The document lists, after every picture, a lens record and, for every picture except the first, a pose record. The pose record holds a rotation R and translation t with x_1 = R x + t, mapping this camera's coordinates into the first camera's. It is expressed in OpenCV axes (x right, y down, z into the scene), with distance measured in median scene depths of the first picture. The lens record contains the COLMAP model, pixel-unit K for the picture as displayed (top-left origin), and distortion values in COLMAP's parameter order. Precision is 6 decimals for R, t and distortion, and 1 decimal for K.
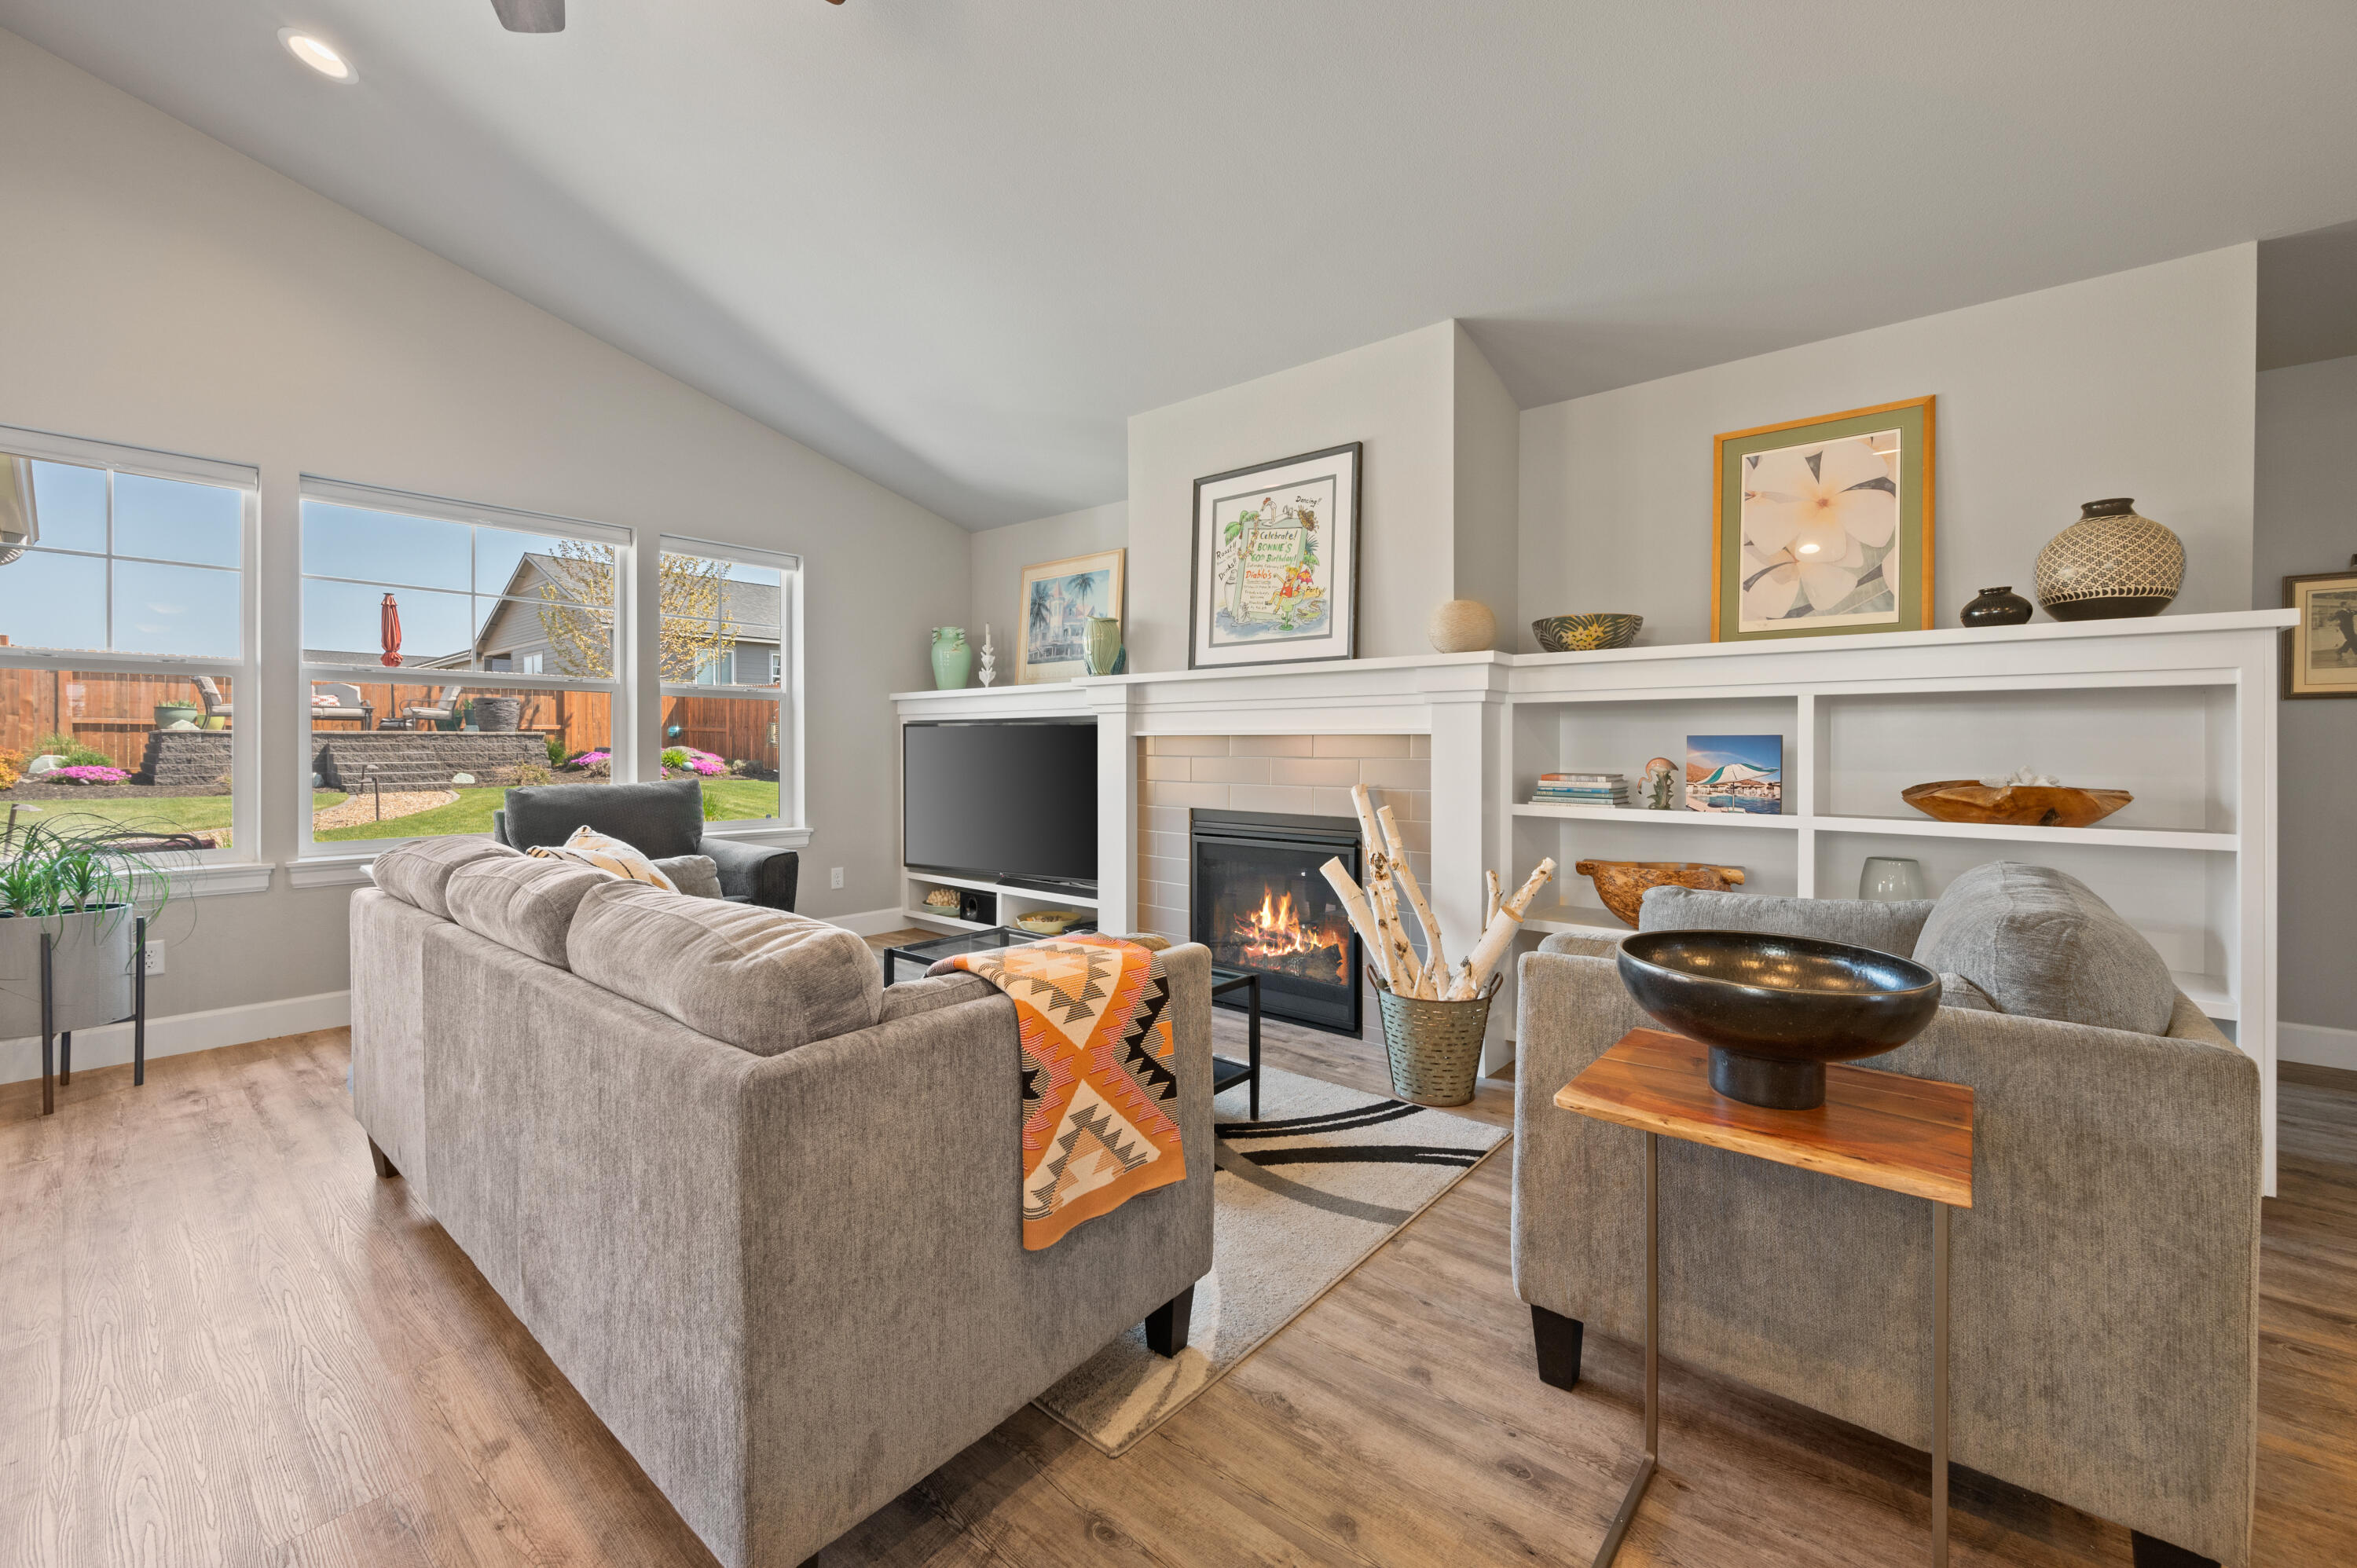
lens RADIAL K [[951.1, 0, 1179.0], [0, 951.1, 742.5], [0, 0, 1]] dist [0.000437, 0.000046]
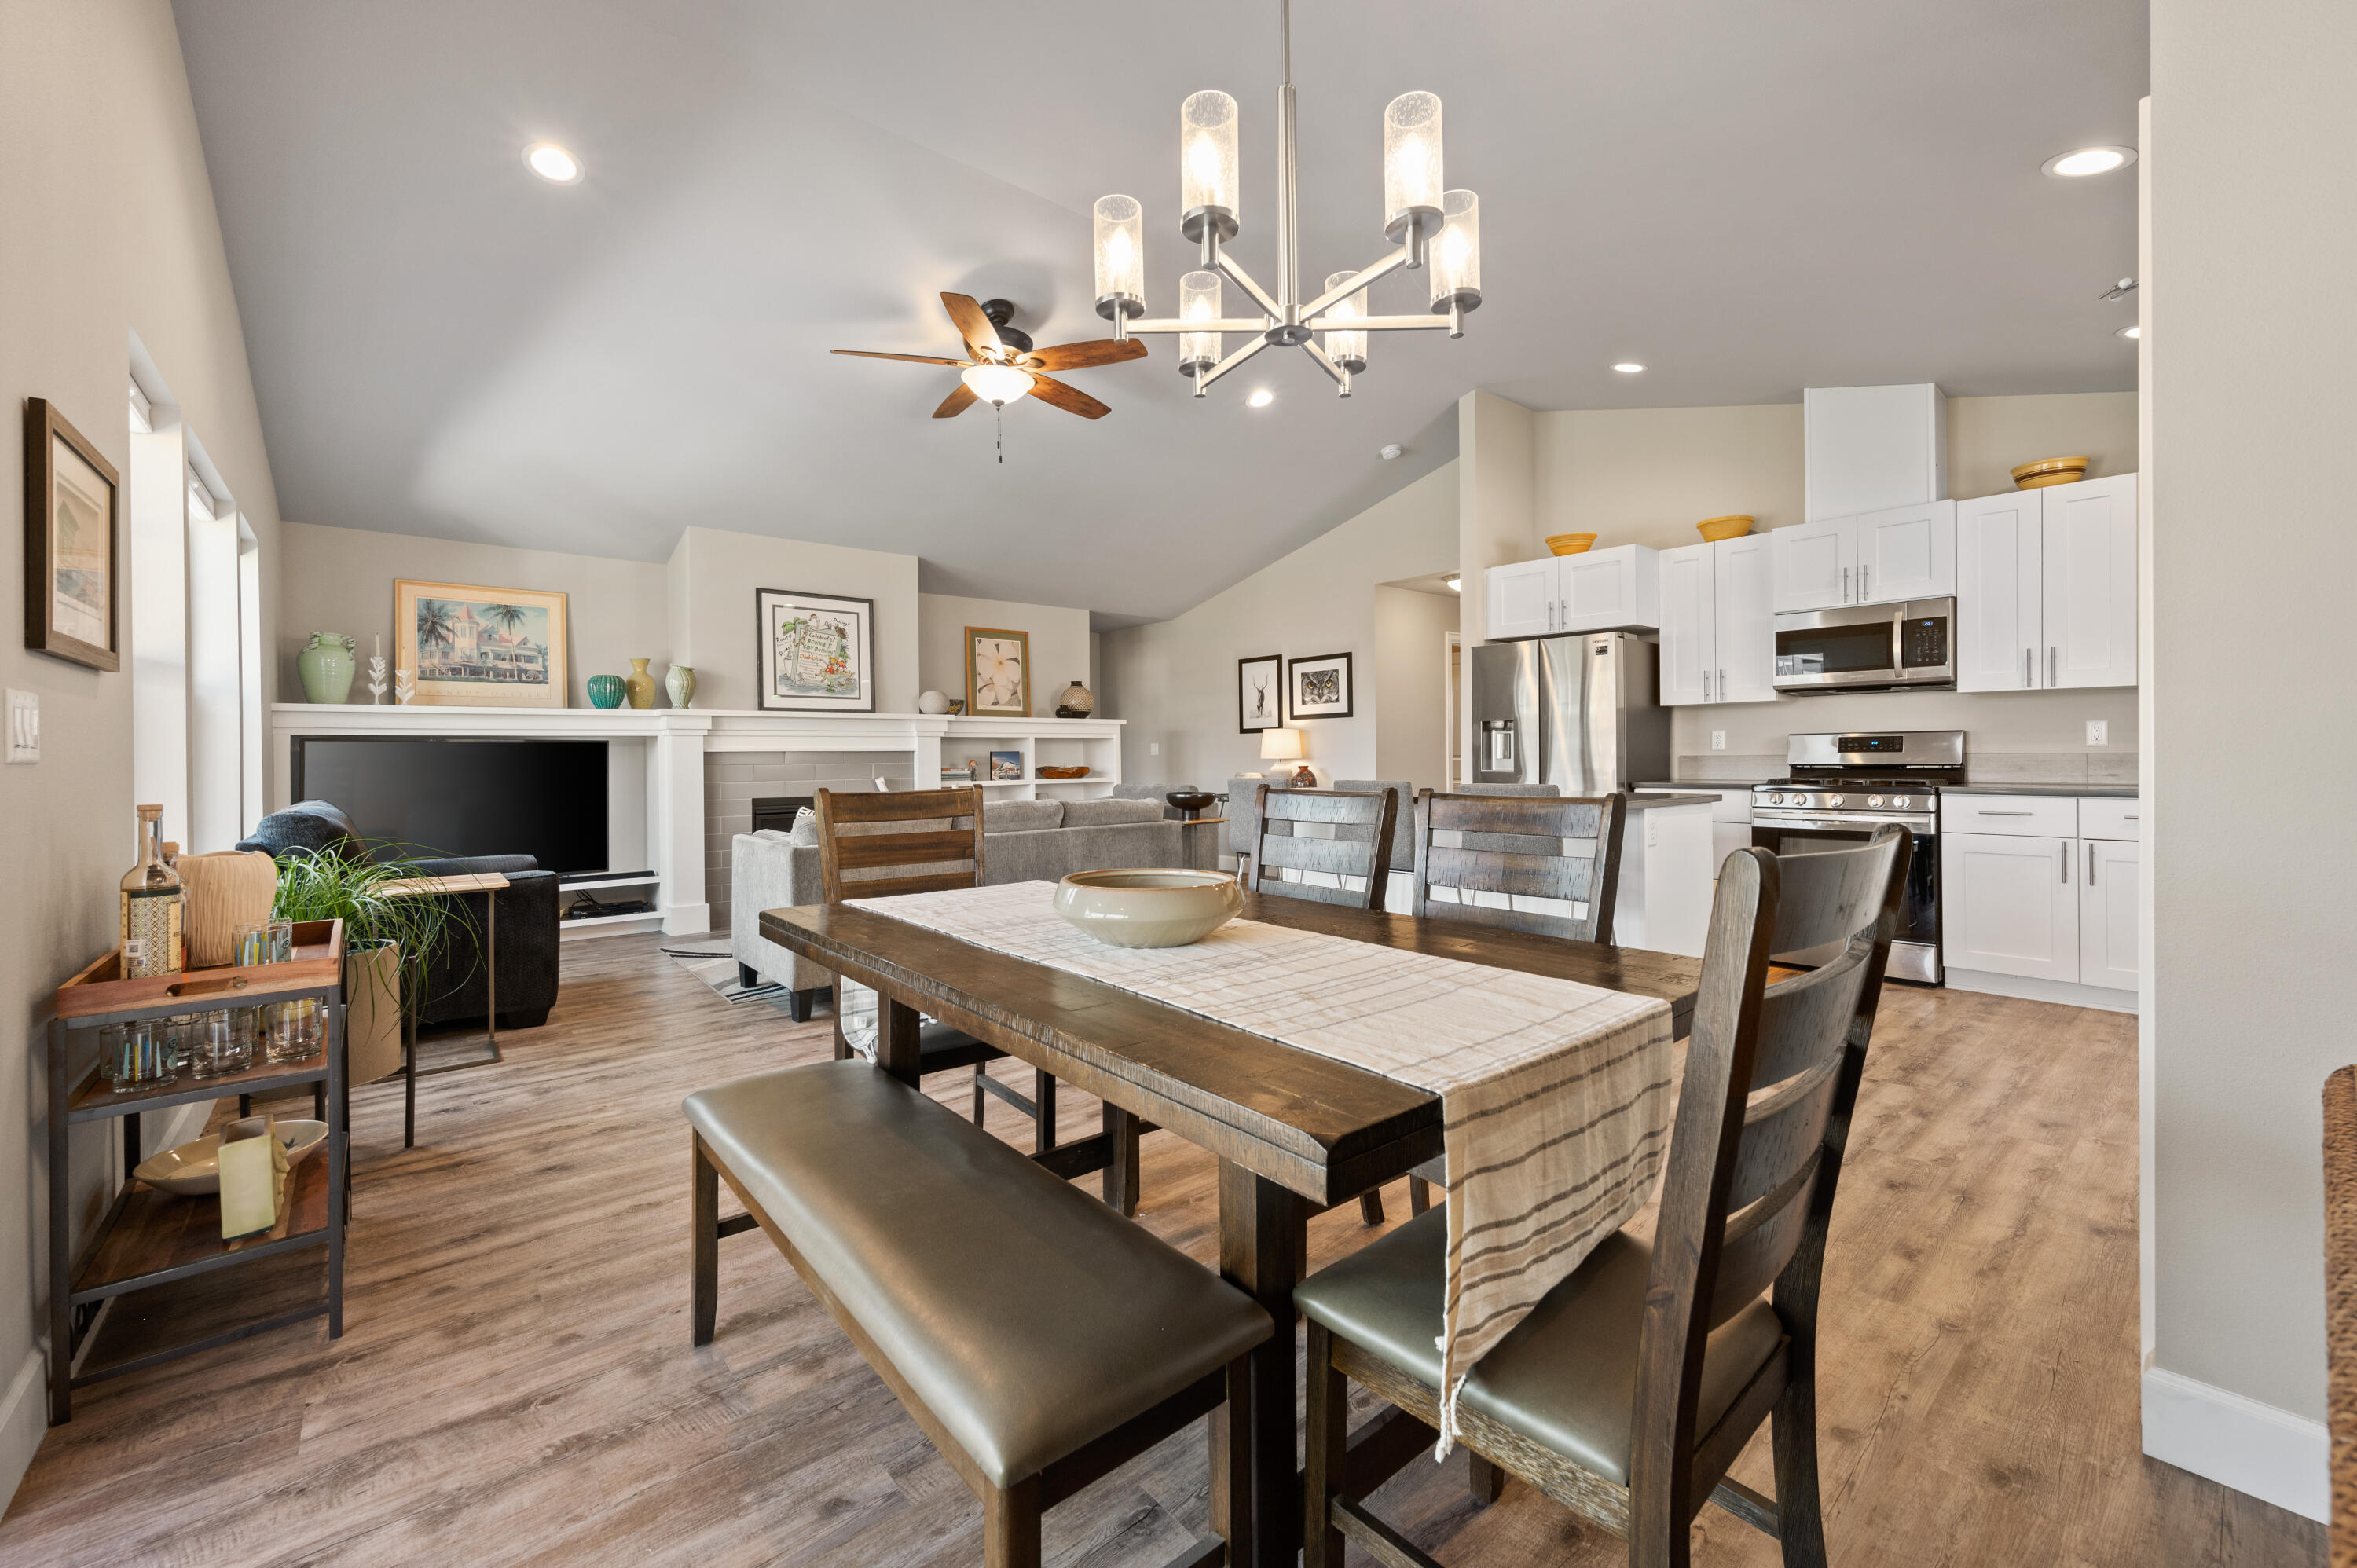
lens RADIAL K [[932.9, 0, 1183.9], [0, 932.9, 754.2], [0, 0, 1]] dist [-0.000549, 0.000005]
pose [[0.169173, -0.005050, 0.985573, -1.760889], [0.004414, 0.999981, 0.004366, -0.007801], [-0.985577, 0.003612, 0.169192, 0.062185]]
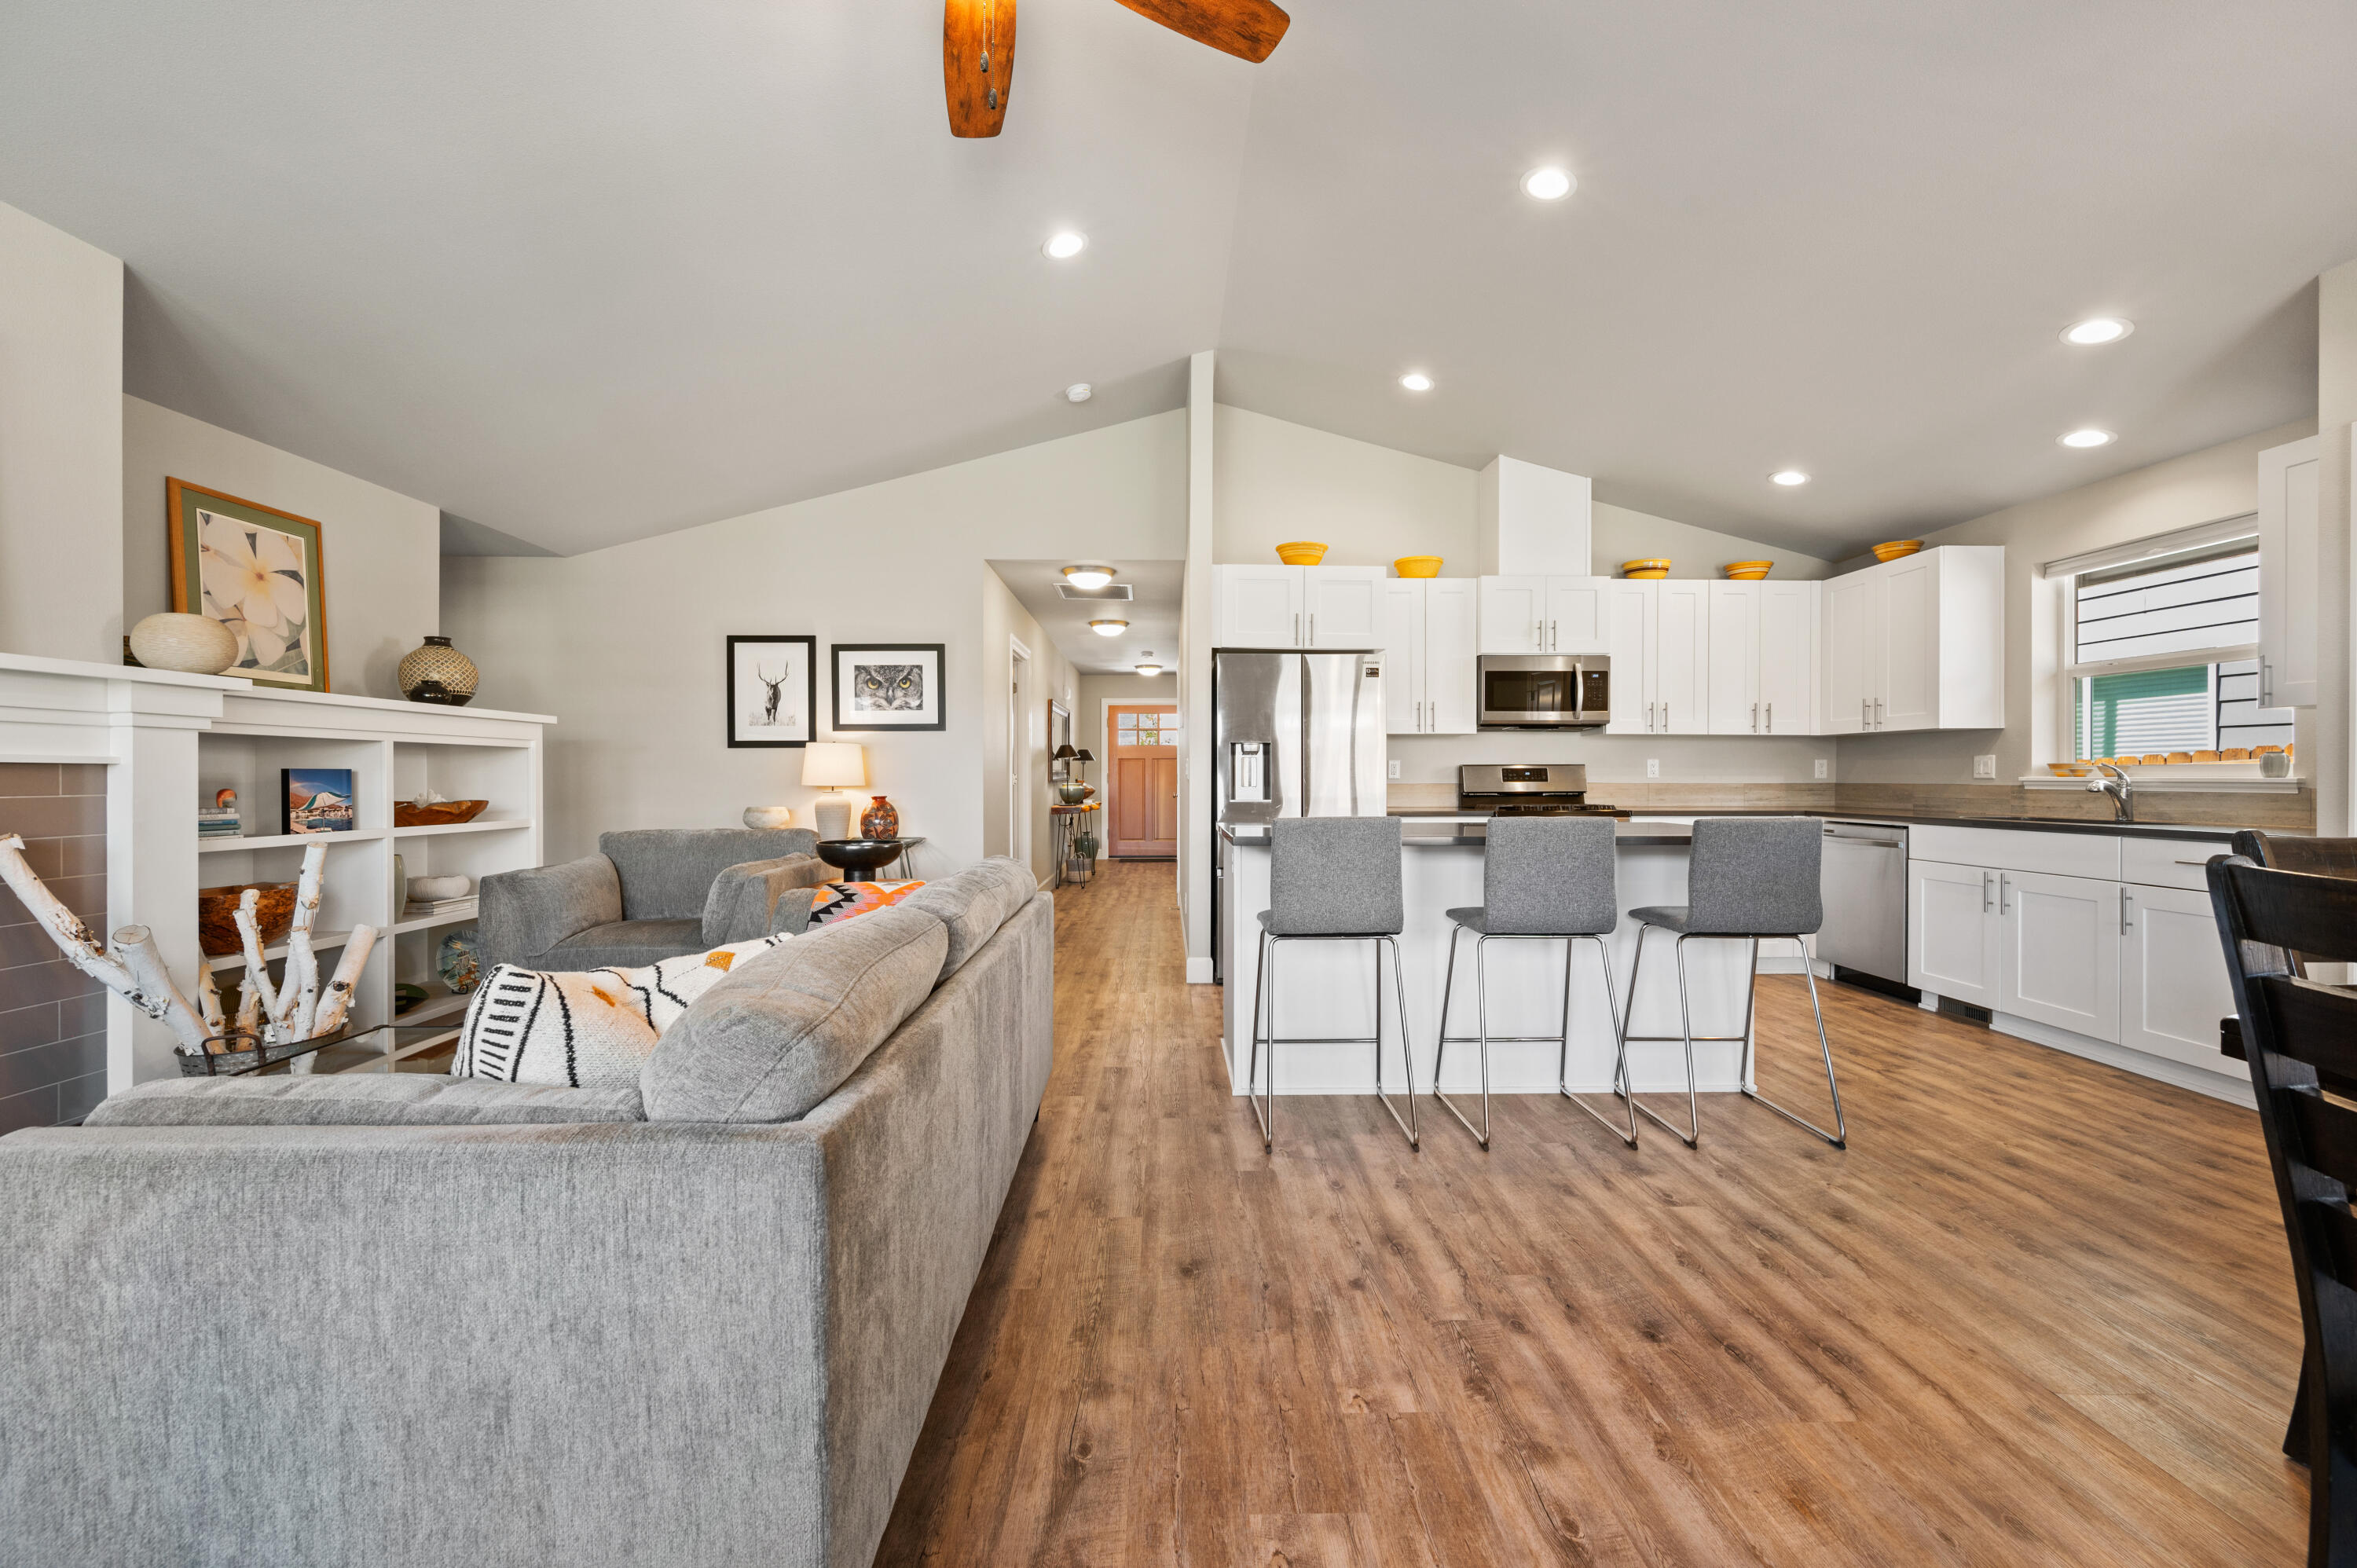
lens RADIAL K [[925.6, 0, 1179.4], [0, 925.6, 776.5], [0, 0, 1]] dist [-0.000965, -0.000551]
pose [[-0.654244, -0.002641, 0.756279, -0.965365], [-0.005967, 0.999981, -0.001670, -0.002334], [-0.756260, -0.005605, -0.654248, 0.870785]]
